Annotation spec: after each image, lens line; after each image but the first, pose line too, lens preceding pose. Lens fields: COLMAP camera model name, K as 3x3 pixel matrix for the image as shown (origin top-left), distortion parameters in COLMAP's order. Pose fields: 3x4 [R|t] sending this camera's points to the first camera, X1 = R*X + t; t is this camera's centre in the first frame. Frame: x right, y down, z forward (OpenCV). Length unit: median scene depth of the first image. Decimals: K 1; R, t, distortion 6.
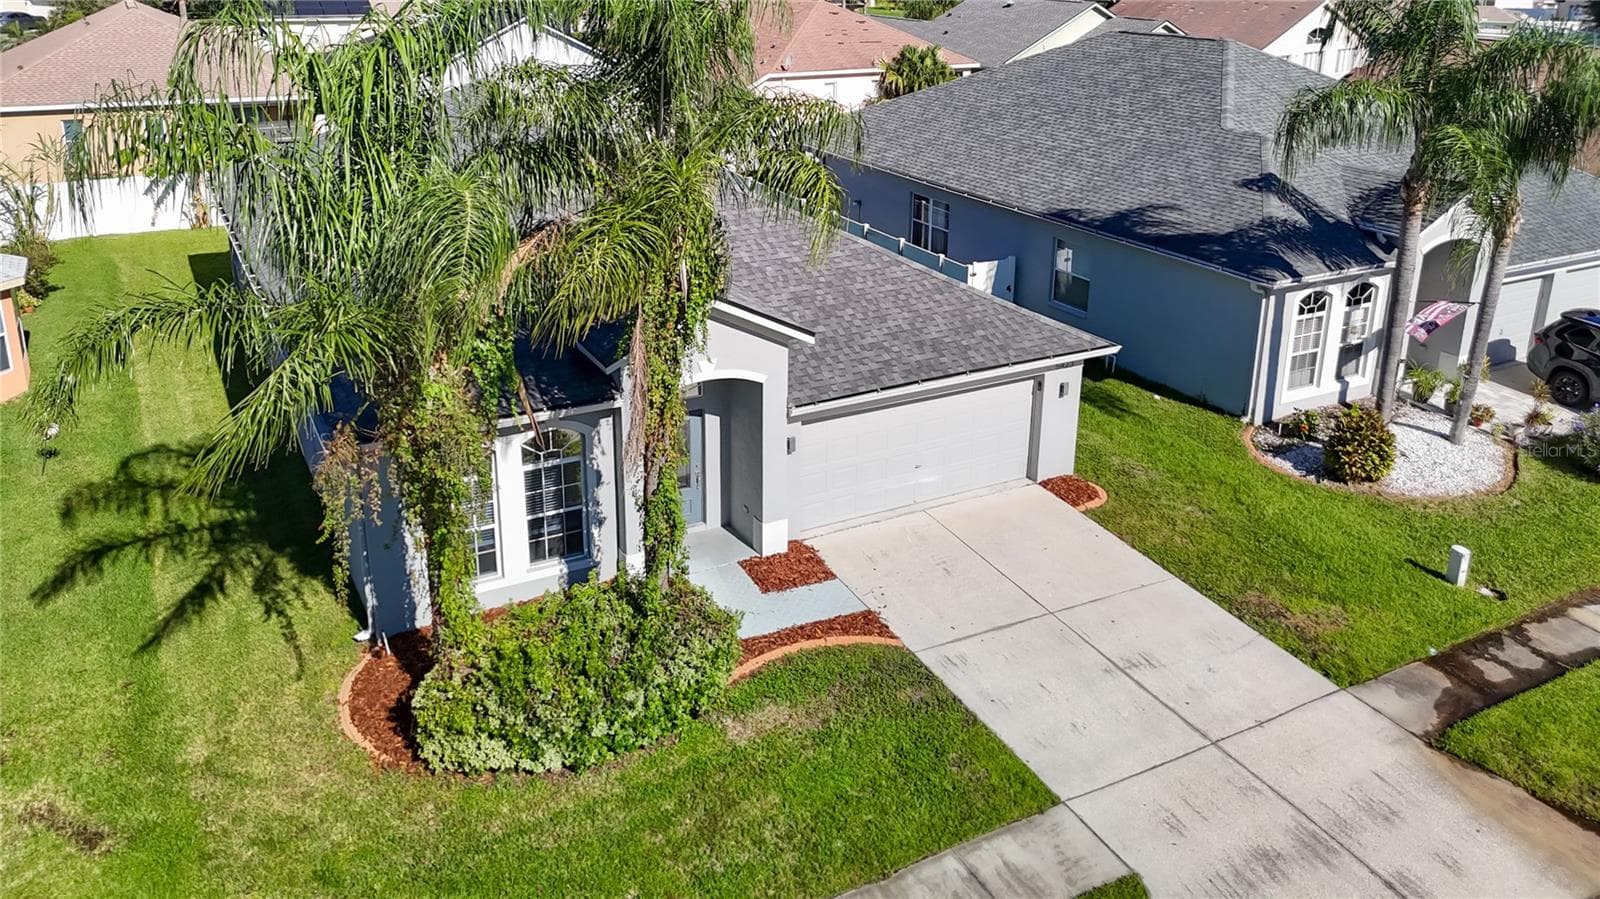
lens RADIAL K [[1215.2, 0, 822.6], [0, 1215.2, 332.3], [0, 0, 1]] dist [0.050157, -0.003726]
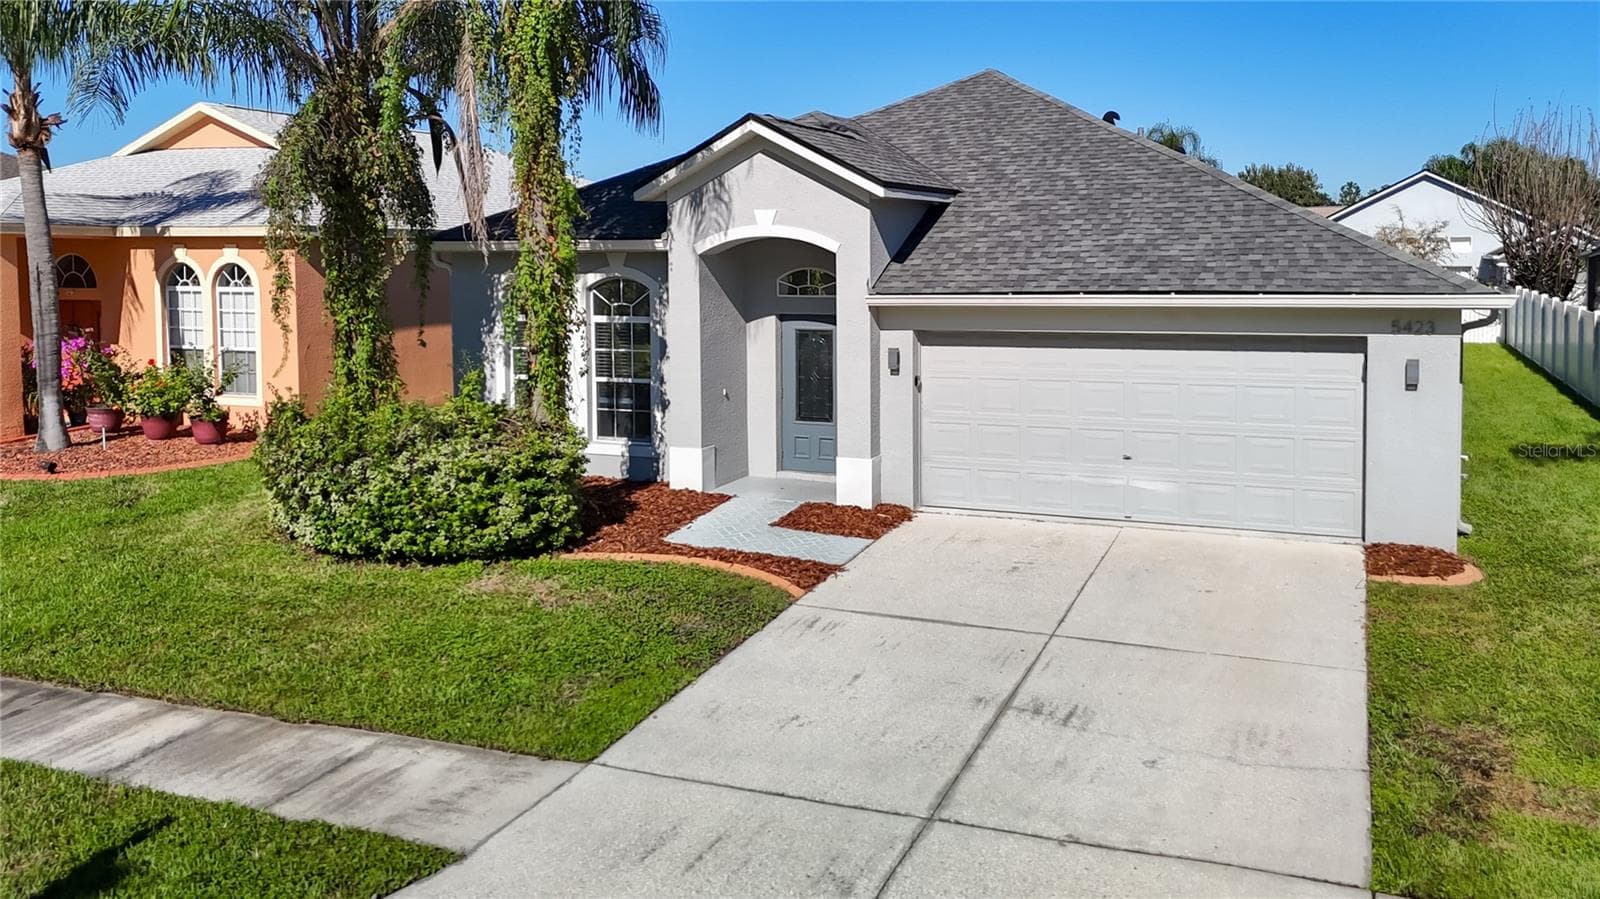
lens RADIAL K [[1240.6, 0, 901.2], [0, 1240.6, 332.0], [0, 0, 1]] dist [0.022479, 0.003542]
pose [[0.637891, 0.024498, -0.769737, 0.552381], [-0.220275, 0.963541, -0.151879, 0.189826], [0.737953, 0.266436, 0.620030, 0.536568]]
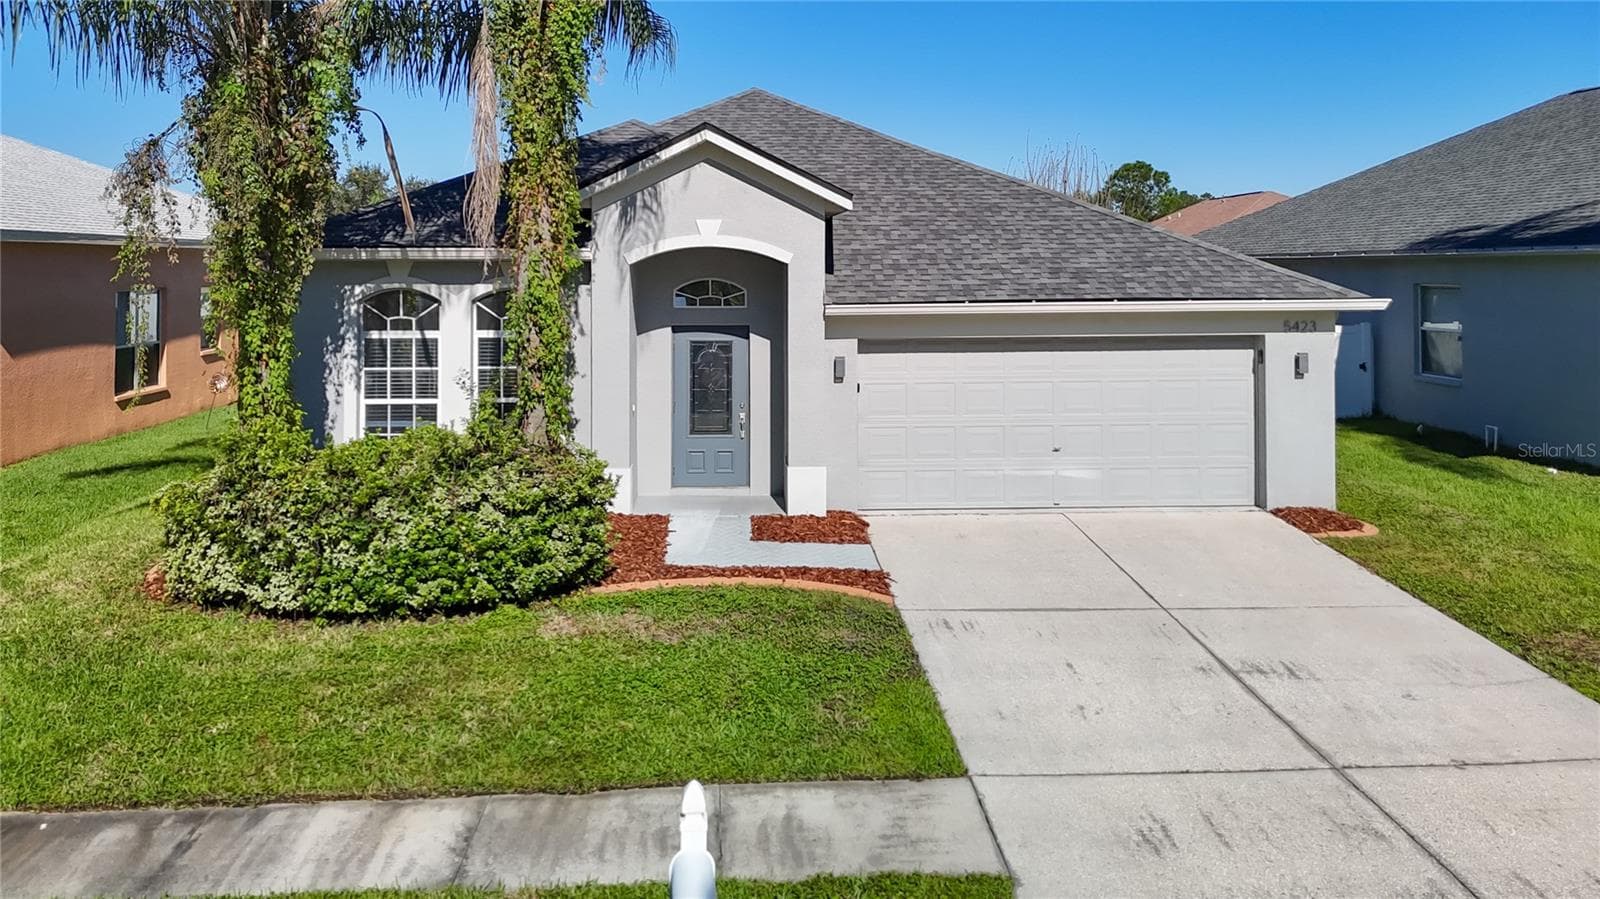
lens RADIAL K [[1232.2, 0, 818.0], [0, 1232.2, 316.8], [0, 0, 1]] dist [0.036373, -0.006588]
pose [[0.902636, -0.004988, -0.430376, 0.287268], [-0.115000, 0.960784, -0.252326, 0.255380], [0.414757, 0.277252, 0.866665, 0.333058]]
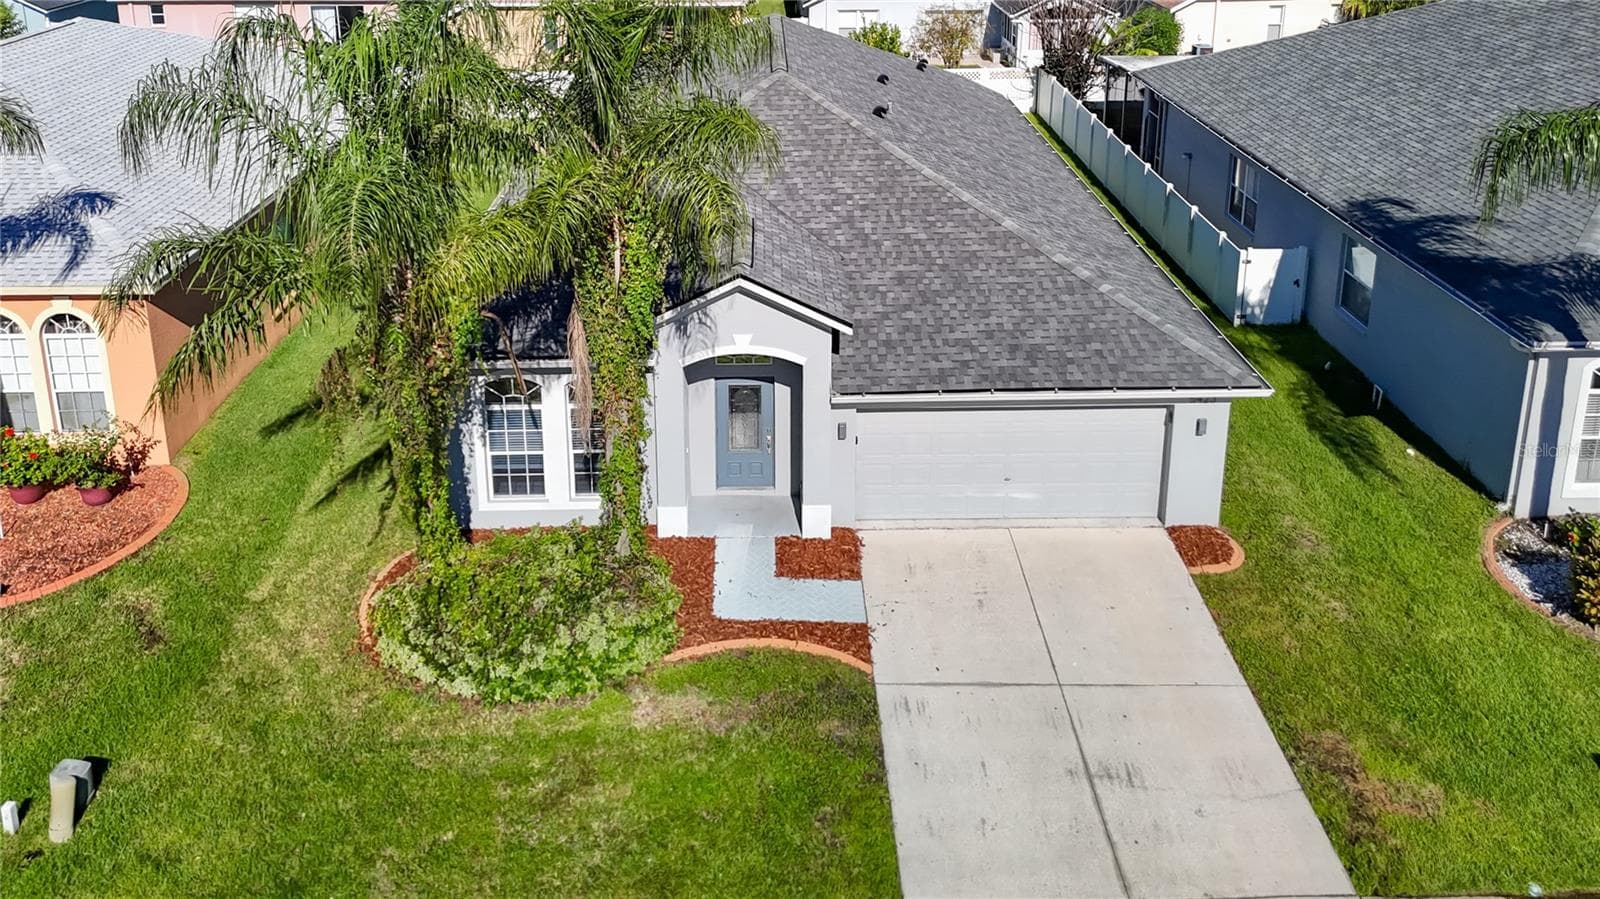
lens RADIAL K [[1243.4, 0, 790.8], [0, 1243.4, 149.9], [0, 0, 1]] dist [0.021522, -0.006445]
pose [[0.879974, 0.104665, -0.463347, 0.378125], [-0.127085, 0.991740, -0.017332, -0.108974], [0.457706, 0.074136, 0.886007, 0.077634]]
